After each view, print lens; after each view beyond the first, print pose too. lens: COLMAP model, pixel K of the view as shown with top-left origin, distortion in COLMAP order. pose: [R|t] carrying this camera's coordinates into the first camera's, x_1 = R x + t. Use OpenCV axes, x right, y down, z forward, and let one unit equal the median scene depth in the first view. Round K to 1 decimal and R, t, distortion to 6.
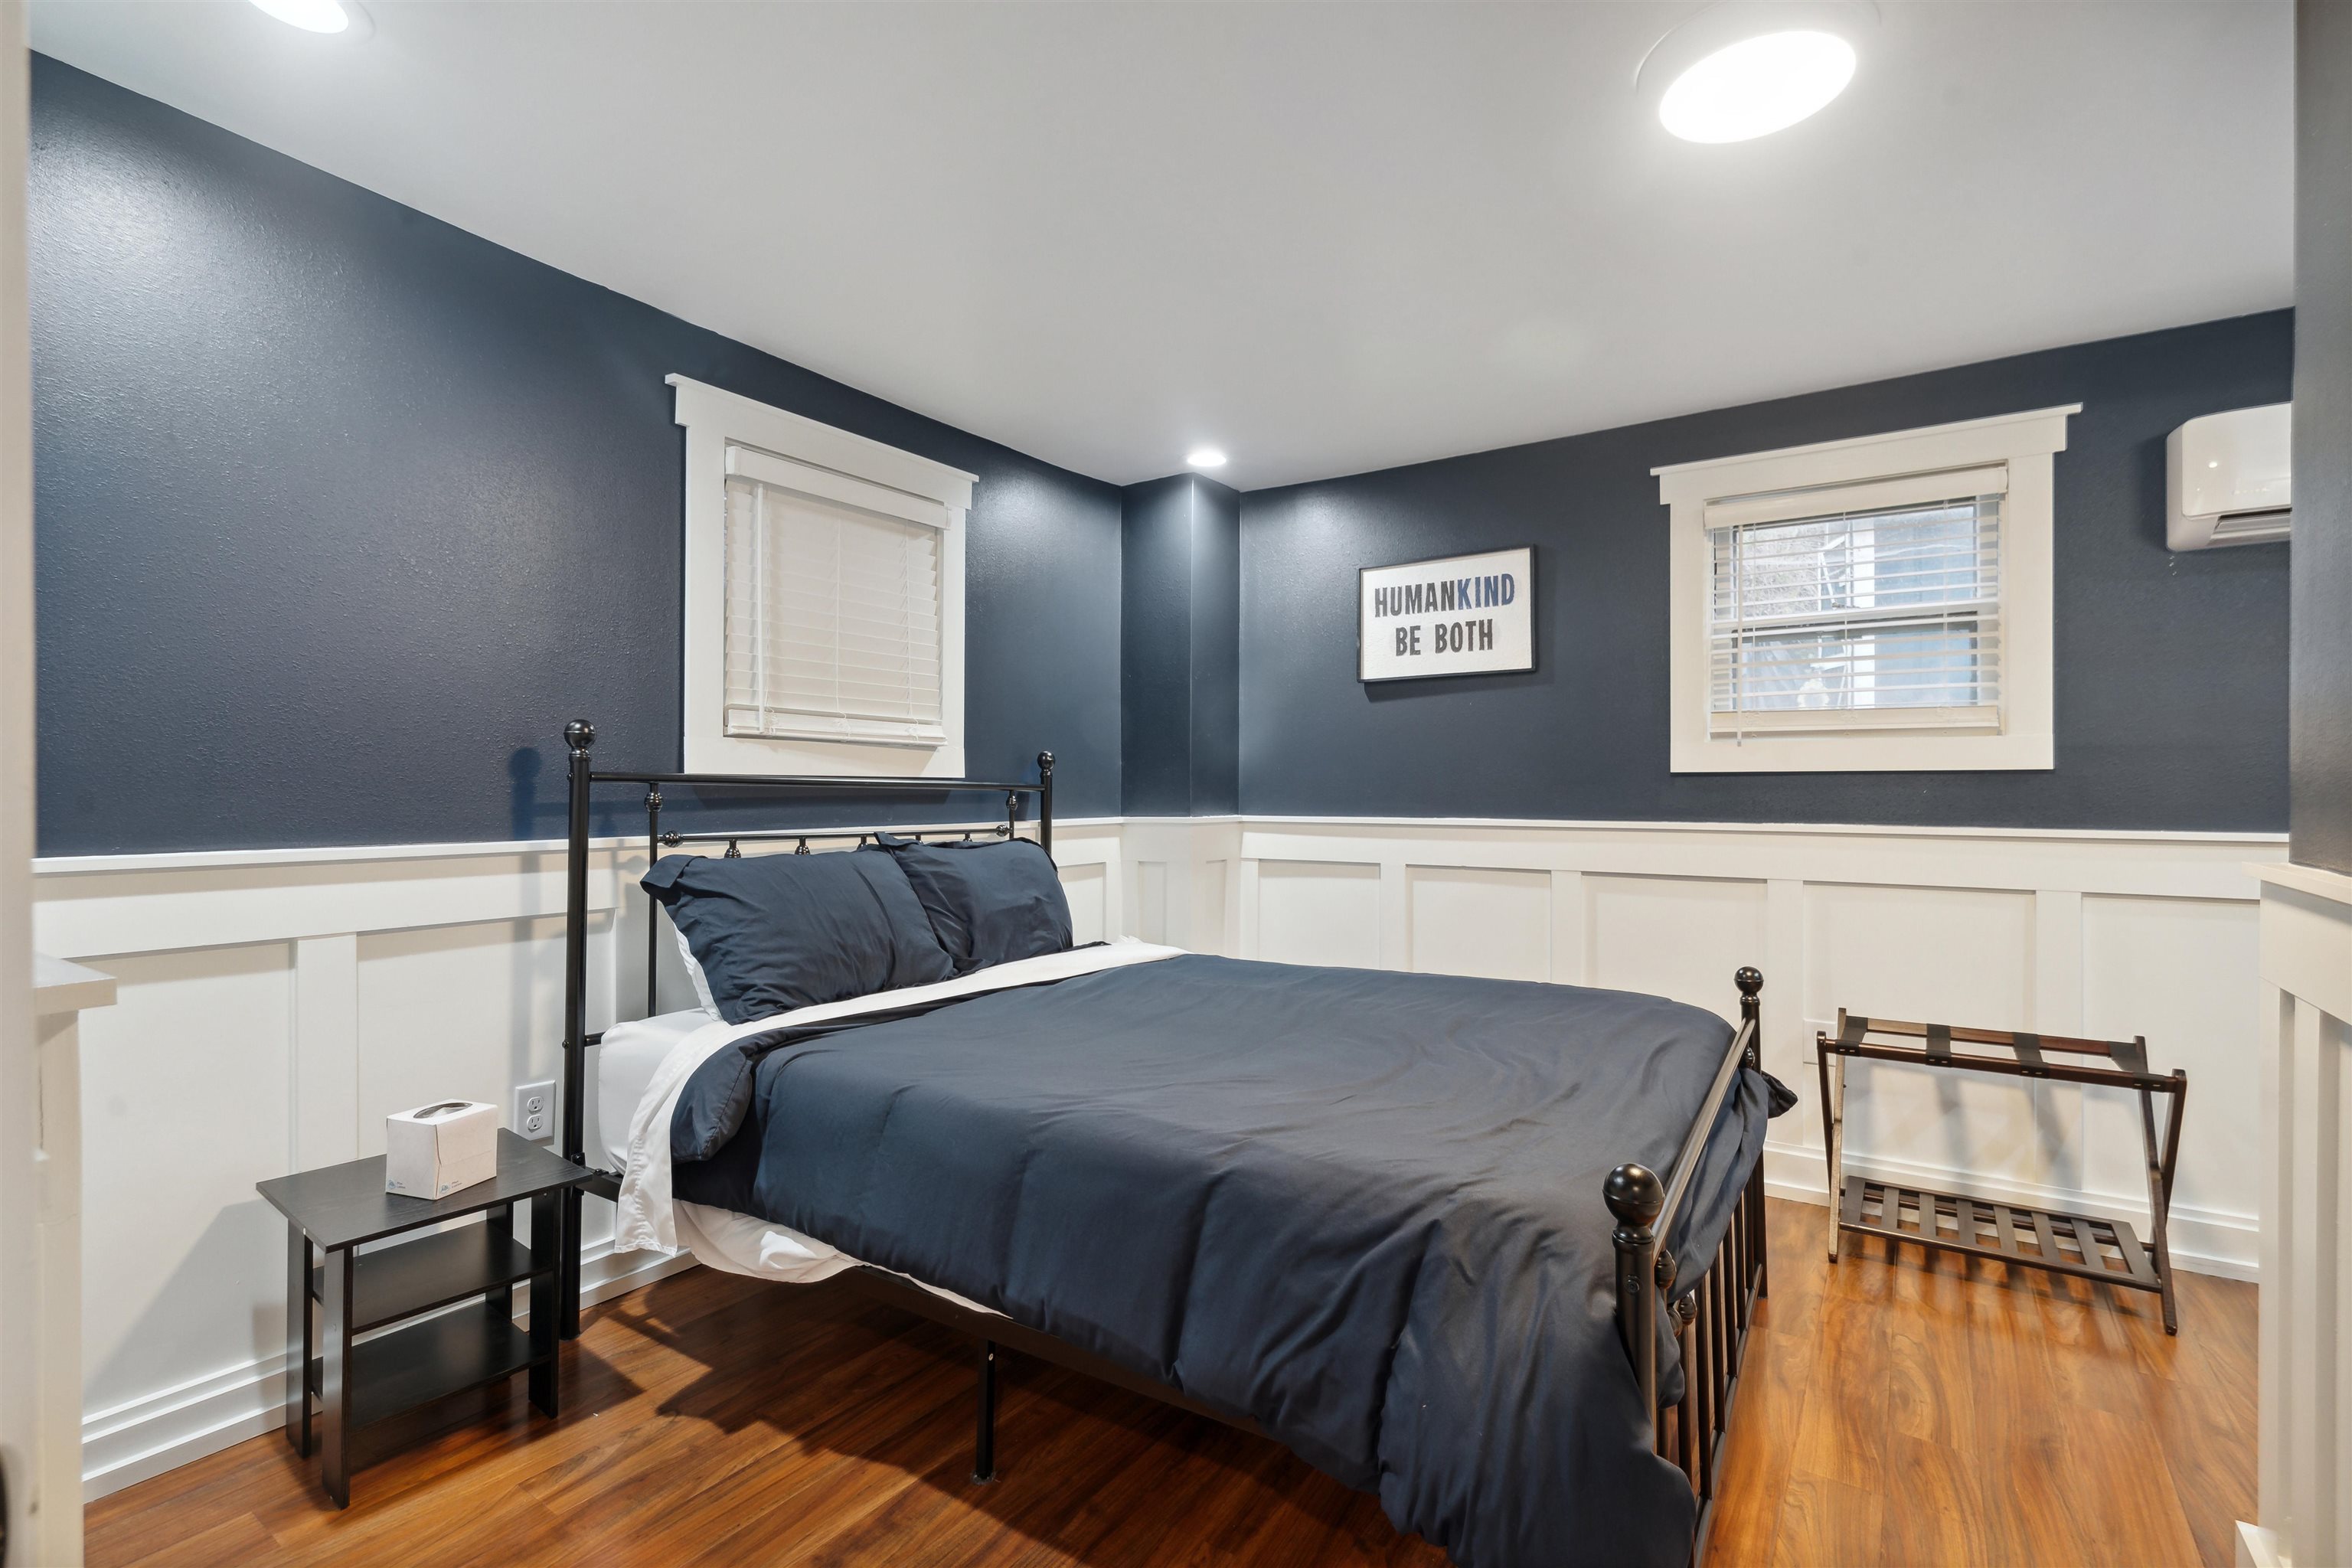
lens RADIAL K [[1066.7, 0, 1202.2], [0, 1066.7, 783.6], [0, 0, 1]] dist [-0.000962, -0.000012]
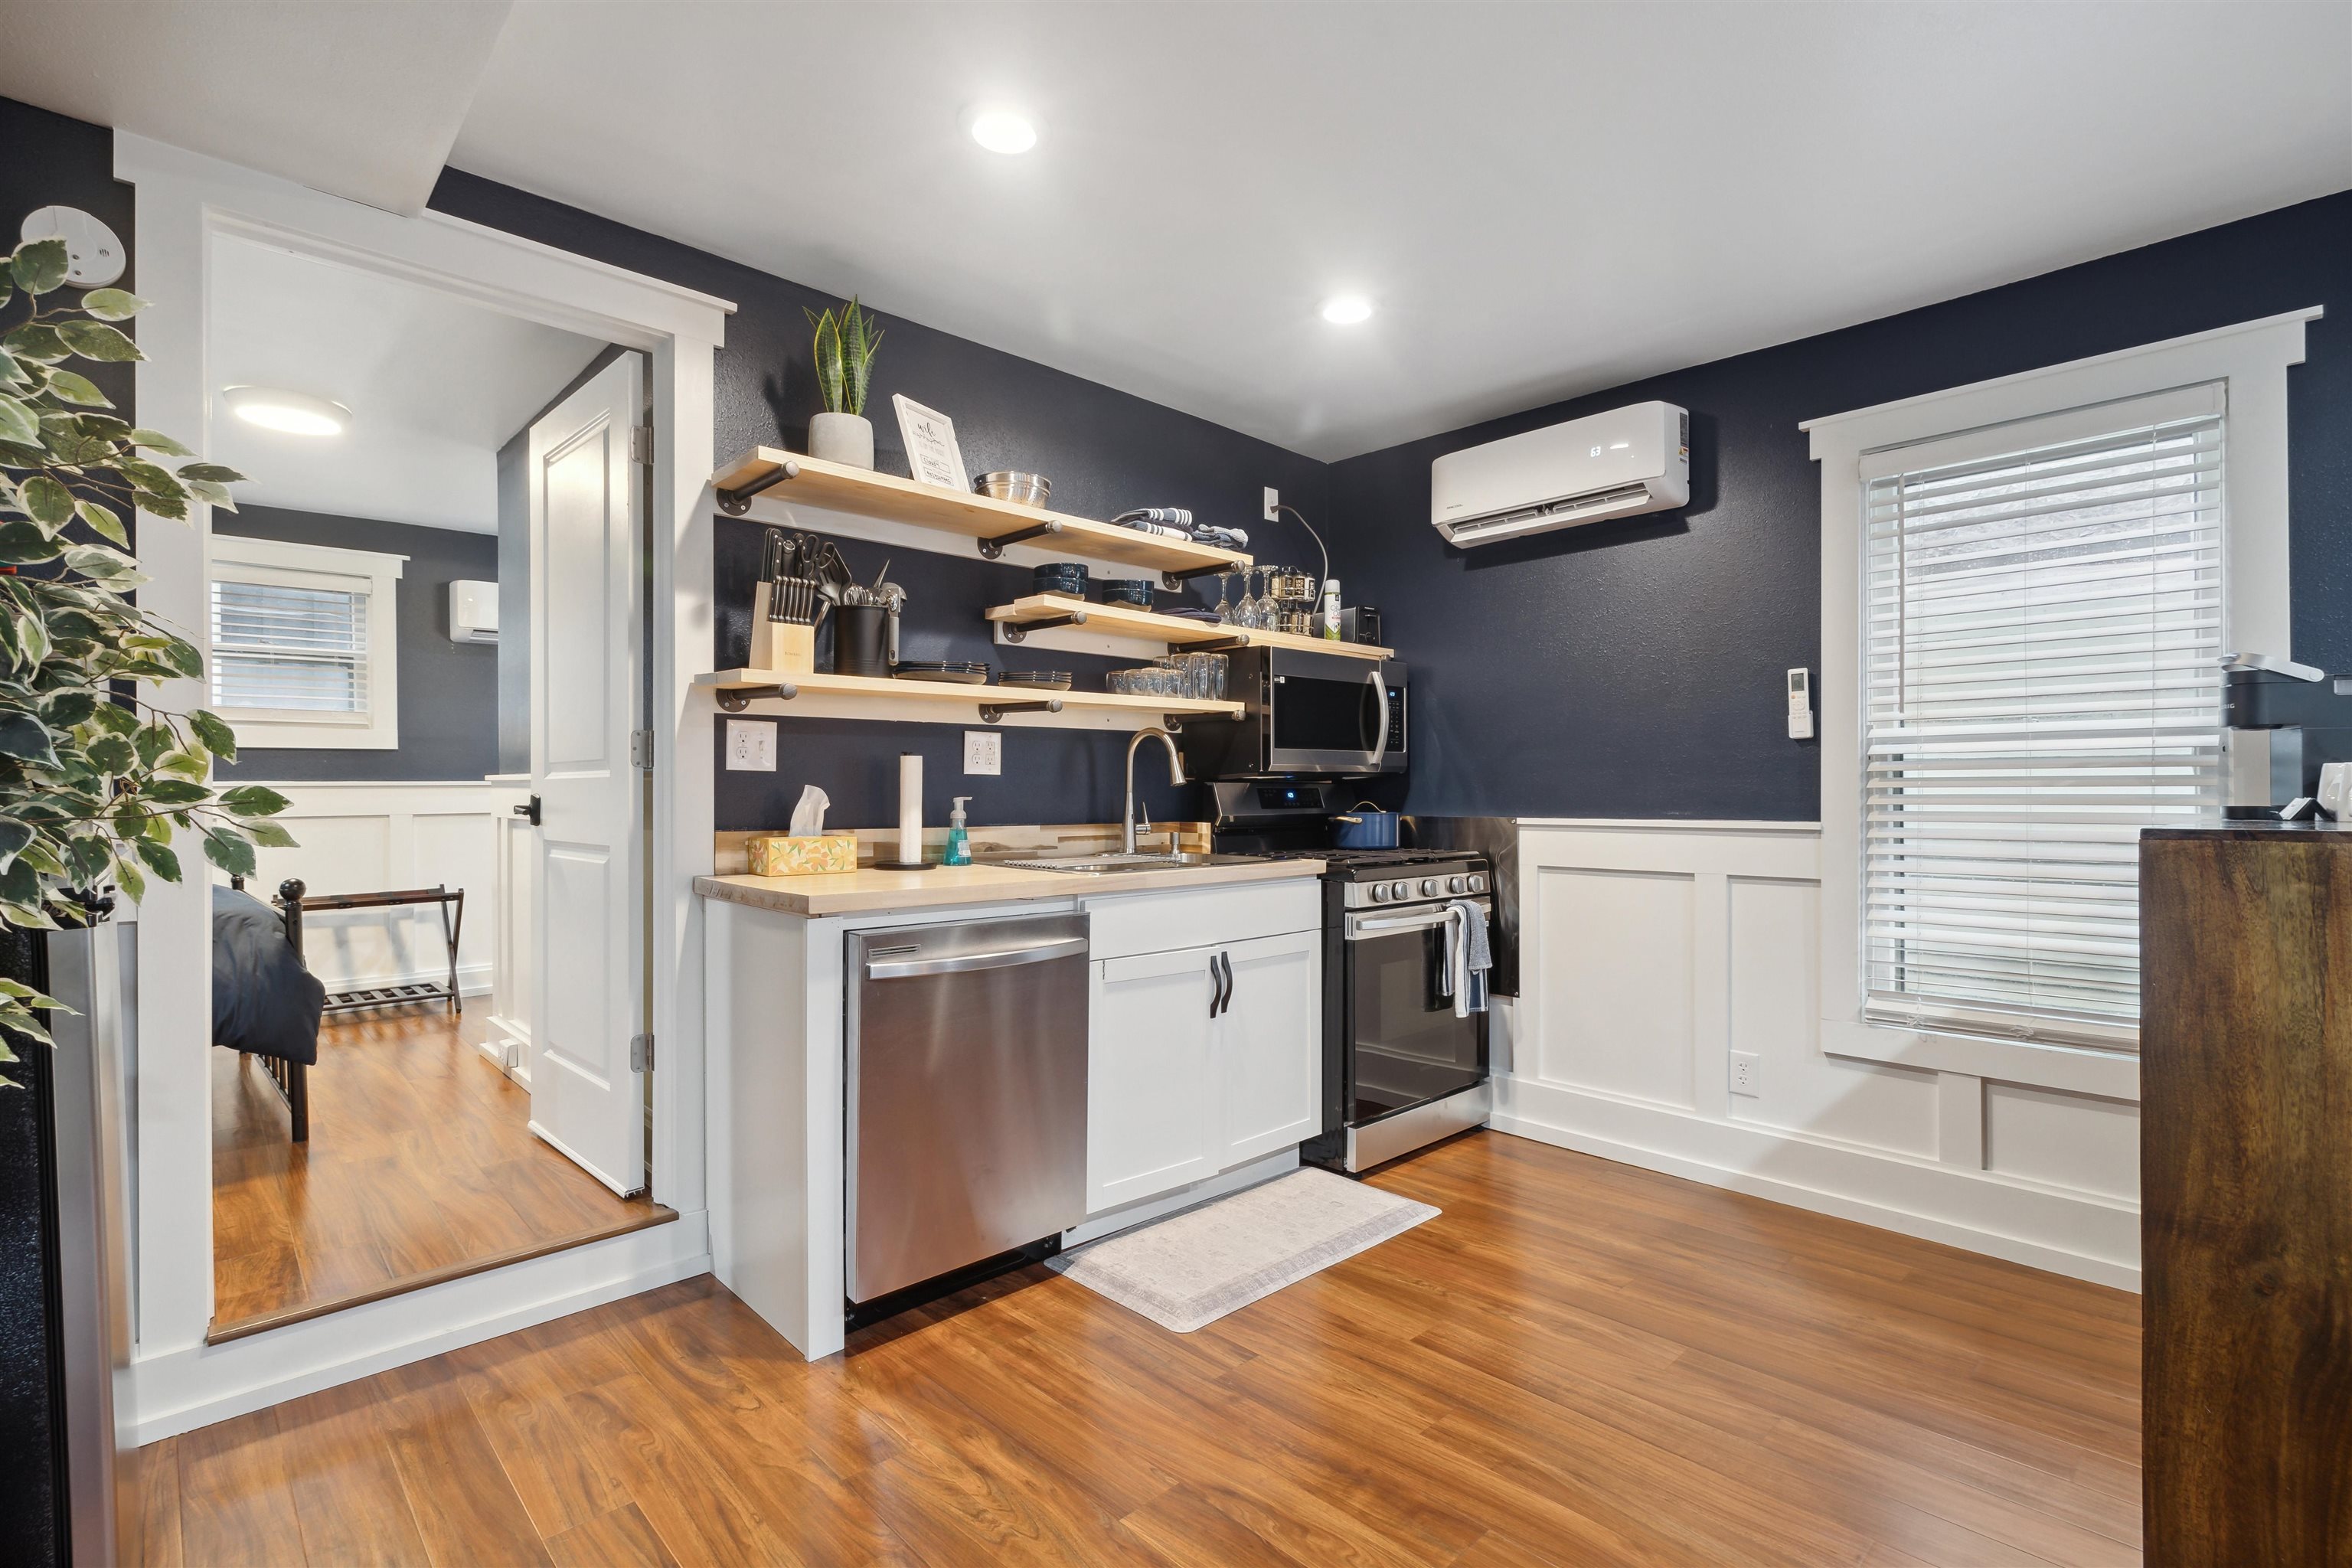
lens RADIAL K [[1103.6, 0, 1176.0], [0, 1103.6, 784.0], [0, 0, 1]] dist [-0.000505, 0.001216]
pose [[0.232840, 0.000667, 0.972515, -0.874667], [0.007766, 0.999967, -0.002546, 0.072621], [-0.972484, 0.008146, 0.232827, -0.886132]]
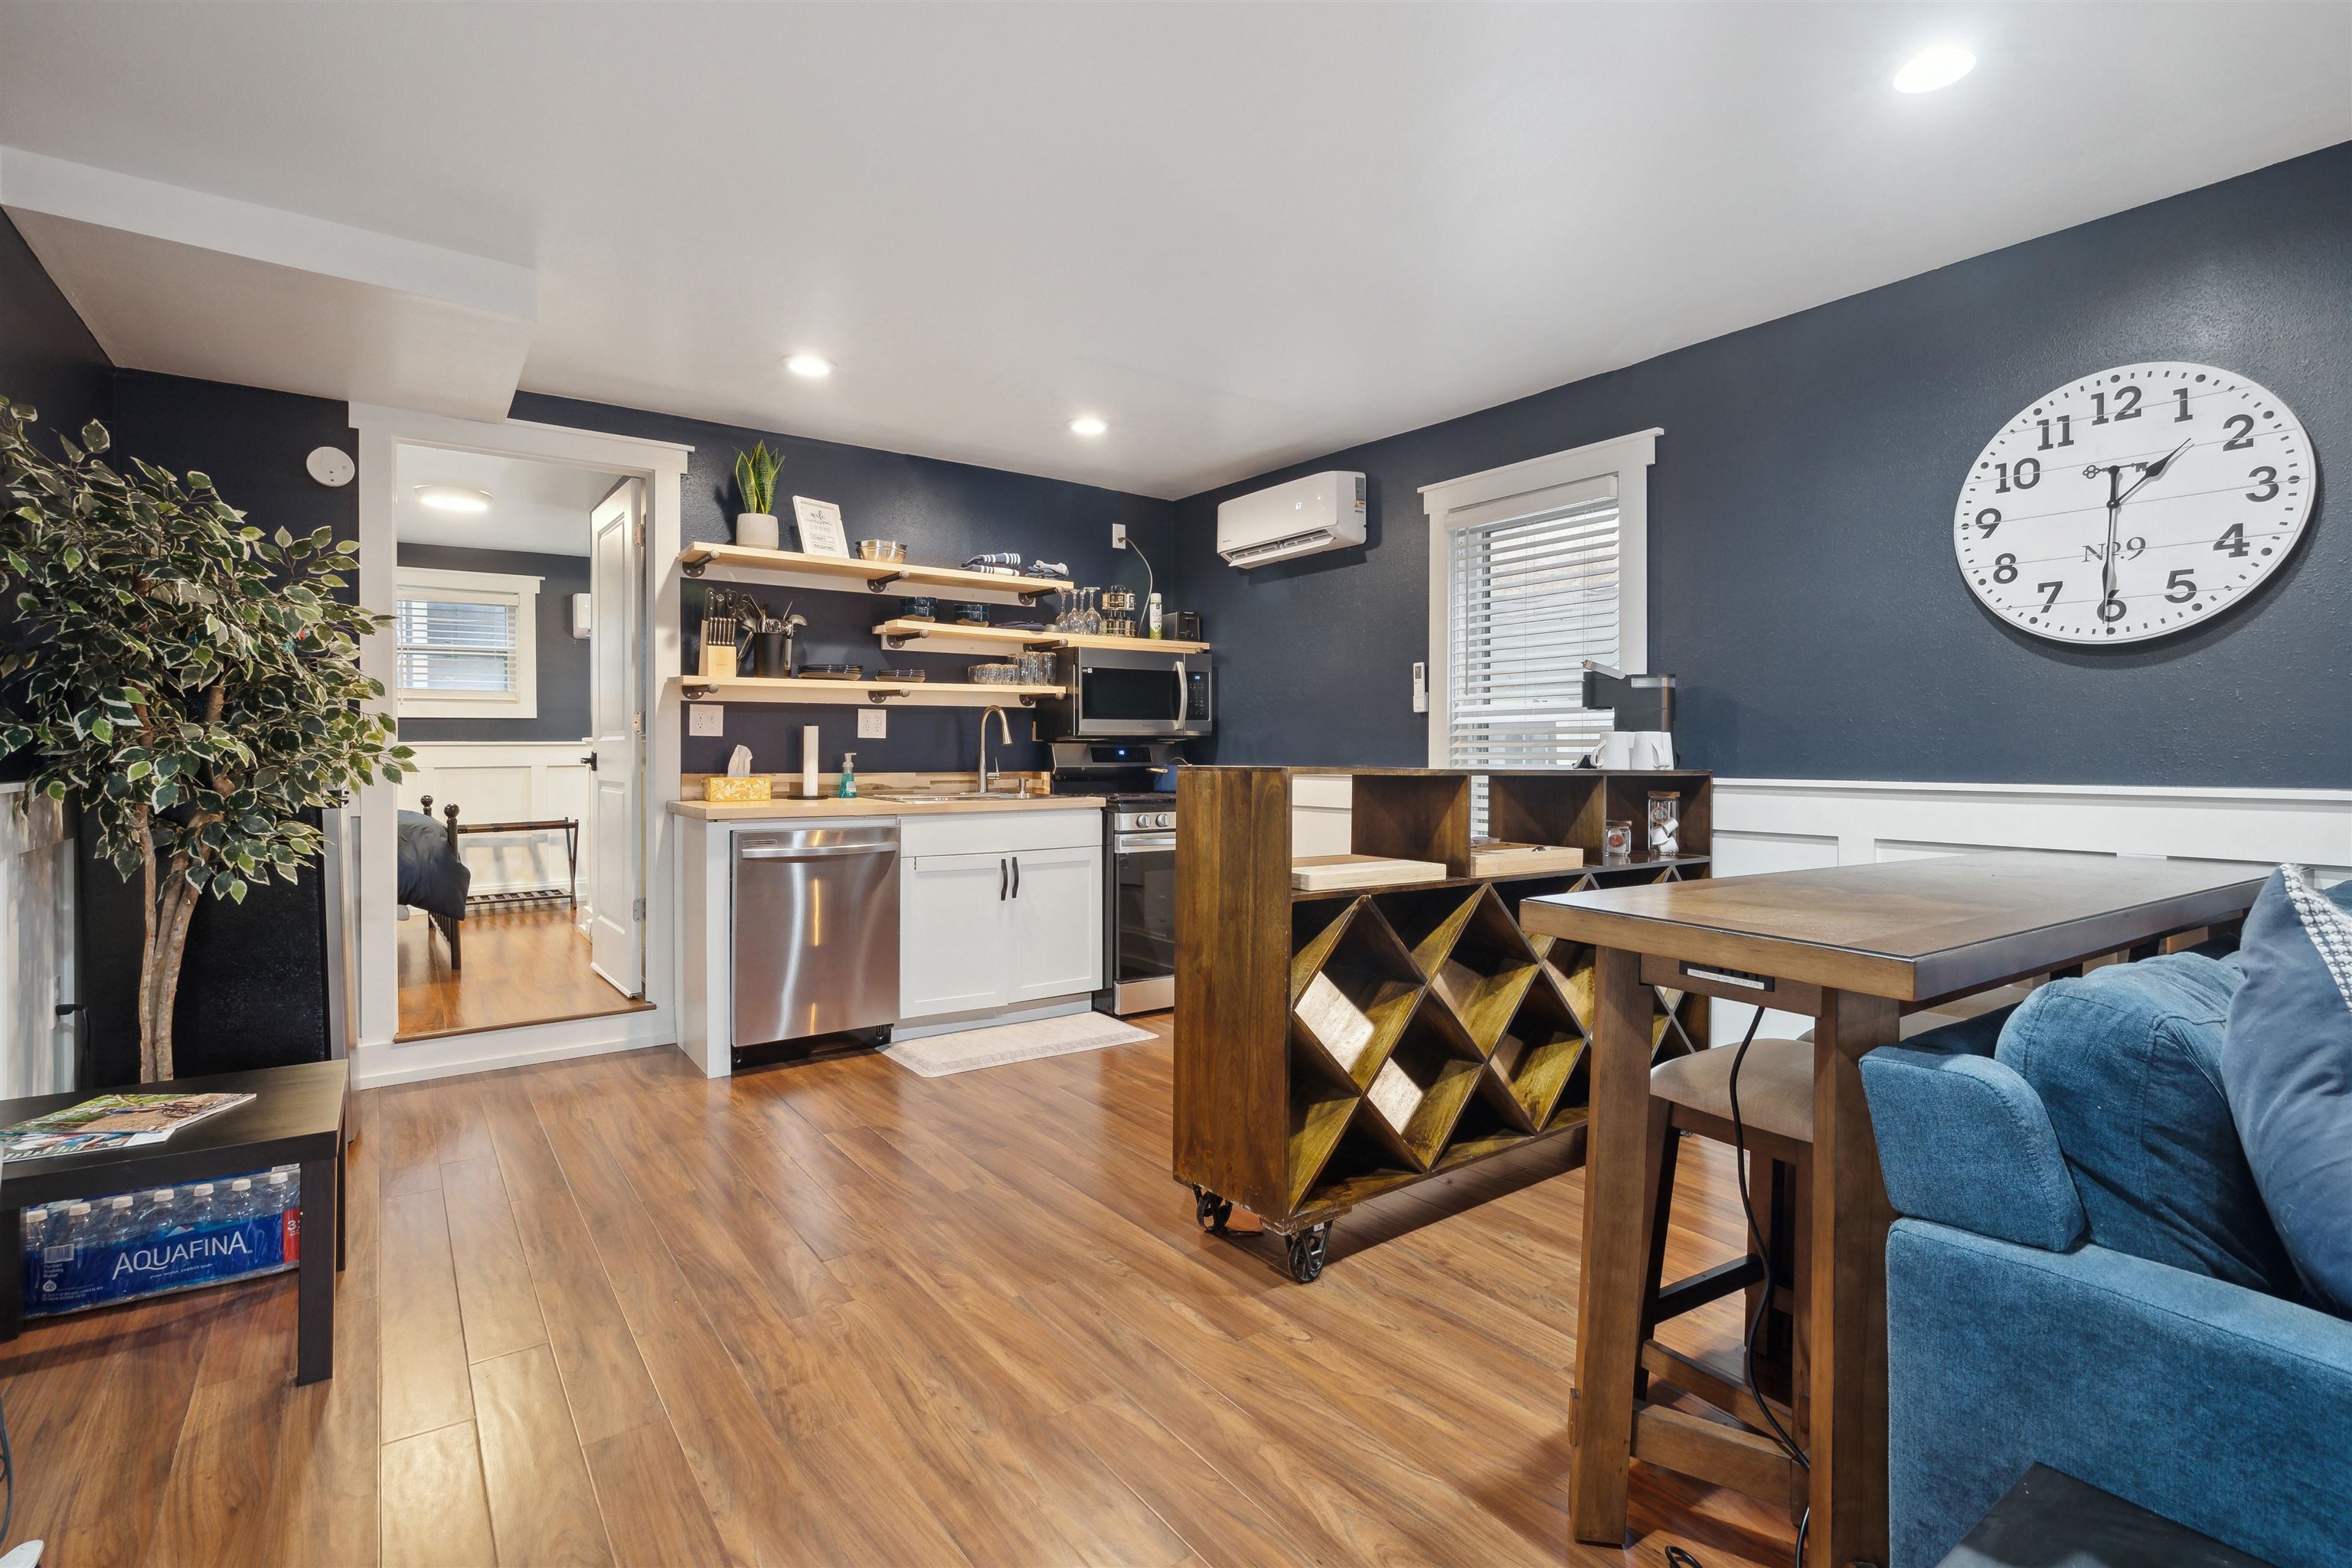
lens RADIAL K [[1137.5, 0, 1180.4], [0, 1137.5, 746.8], [0, 0, 1]] dist [0.002838, 0.000715]
pose [[0.365833, -0.001958, 0.930679, -1.358030], [0.006747, 0.999977, -0.000548, 0.076802], [-0.930656, 0.006480, 0.365838, -1.654106]]
